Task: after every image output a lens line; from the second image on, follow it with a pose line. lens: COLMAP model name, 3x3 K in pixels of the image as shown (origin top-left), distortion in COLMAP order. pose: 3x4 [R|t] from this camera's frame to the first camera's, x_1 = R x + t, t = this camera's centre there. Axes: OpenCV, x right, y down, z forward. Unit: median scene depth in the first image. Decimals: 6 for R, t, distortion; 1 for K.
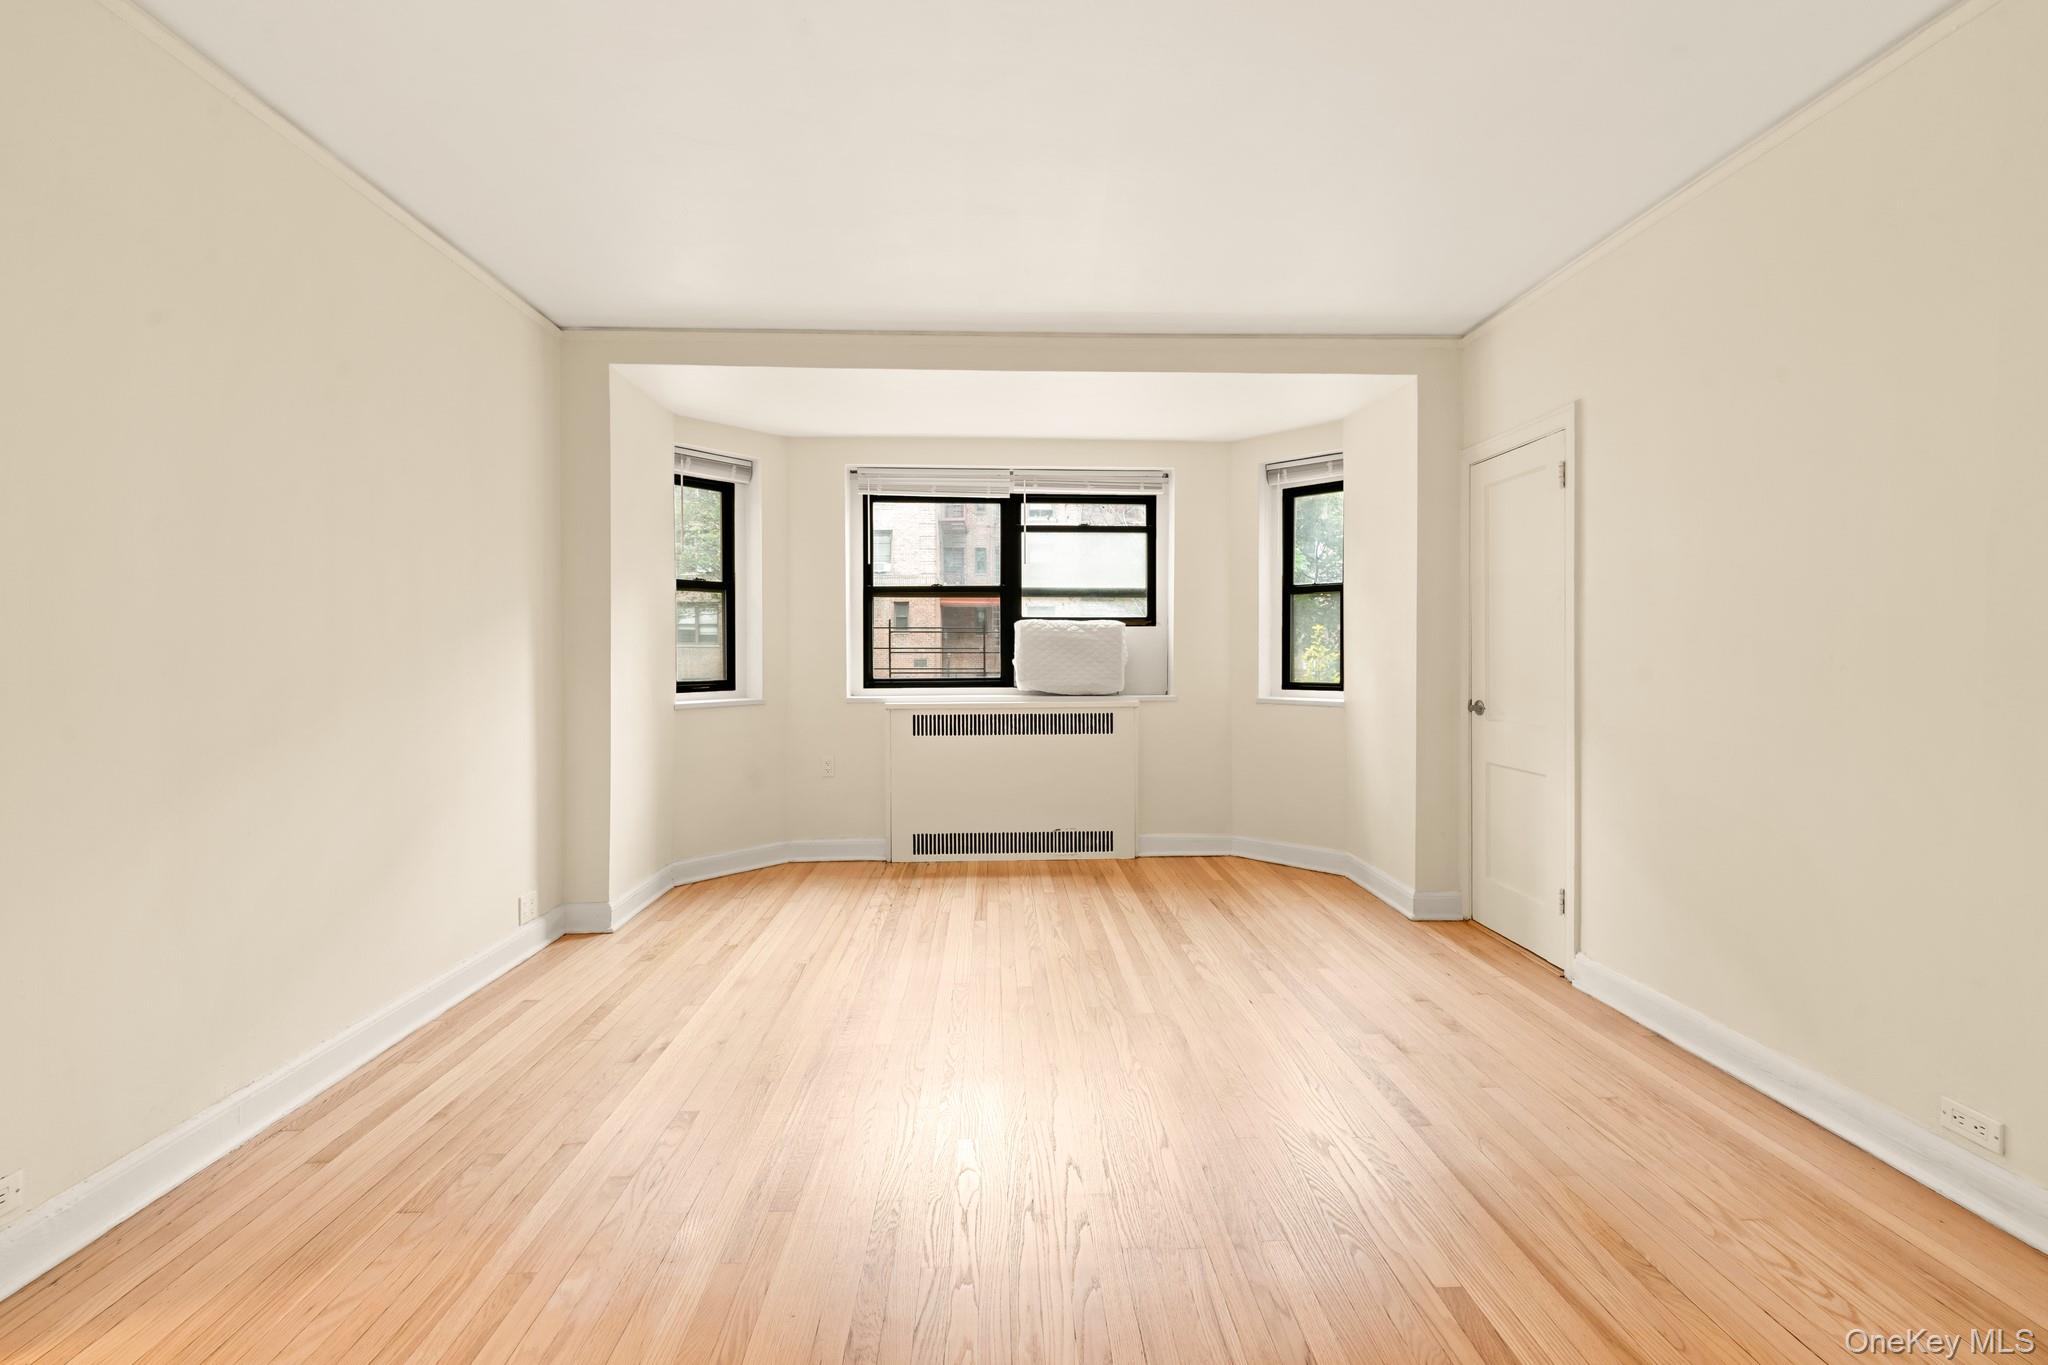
lens RADIAL K [[827.6, 0, 1030.8], [0, 827.6, 659.5], [0, 0, 1]] dist [0.002048, -0.000379]
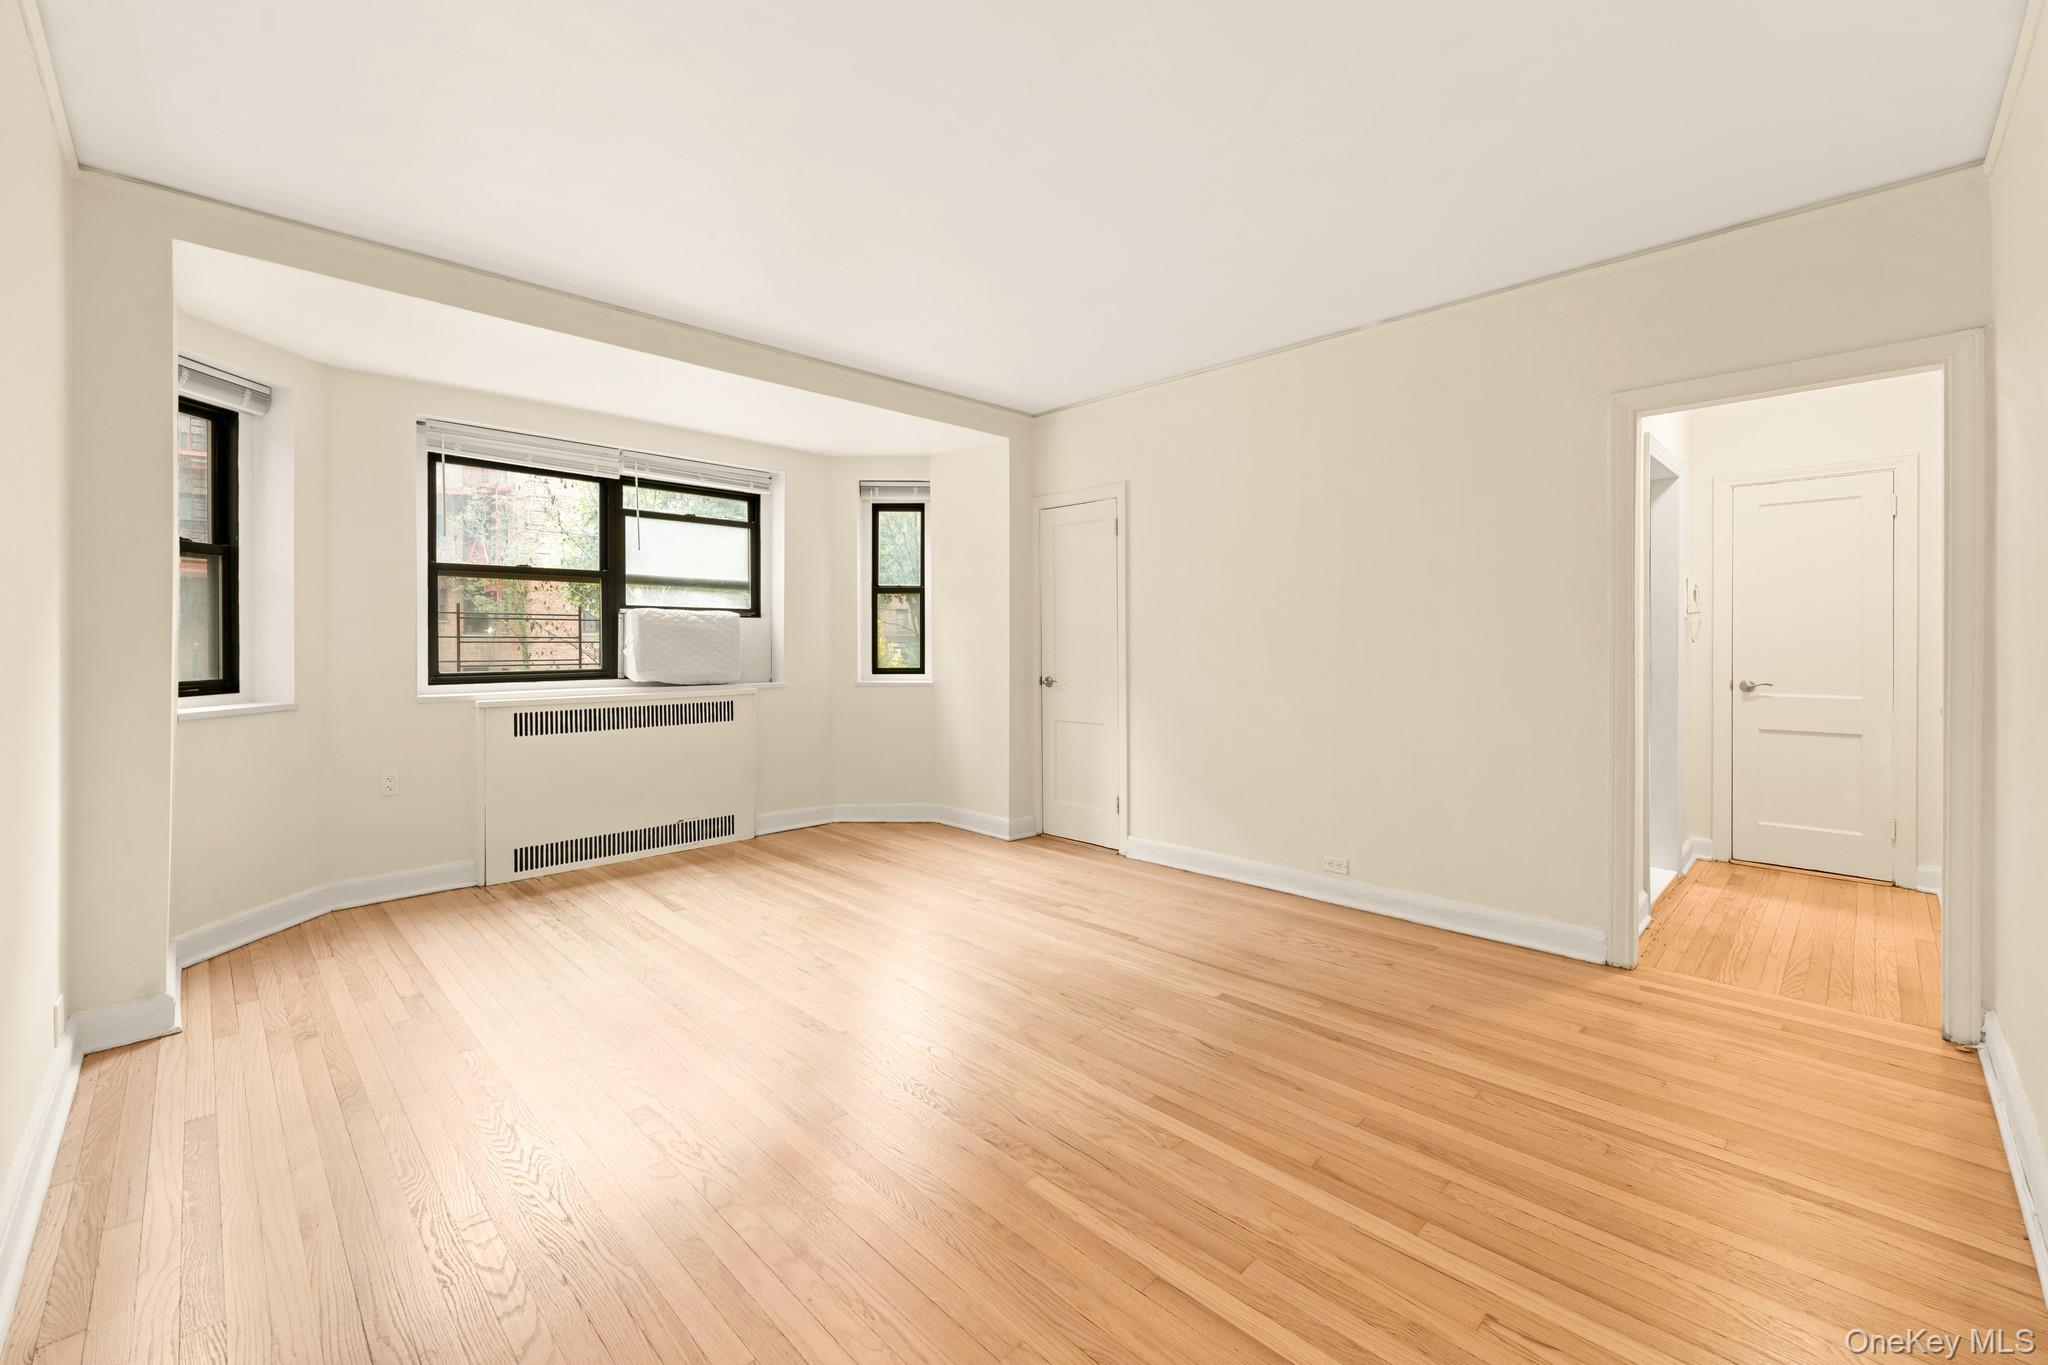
lens RADIAL K [[834.3, 0, 1025.8], [0, 834.3, 646.0], [0, 0, 1]] dist [0.000894, -0.000278]
pose [[0.741497, -0.001097, 0.670956, -0.332969], [0.004372, 0.999985, -0.003197, 0.000897], [-0.670942, 0.005304, 0.741491, -0.021597]]
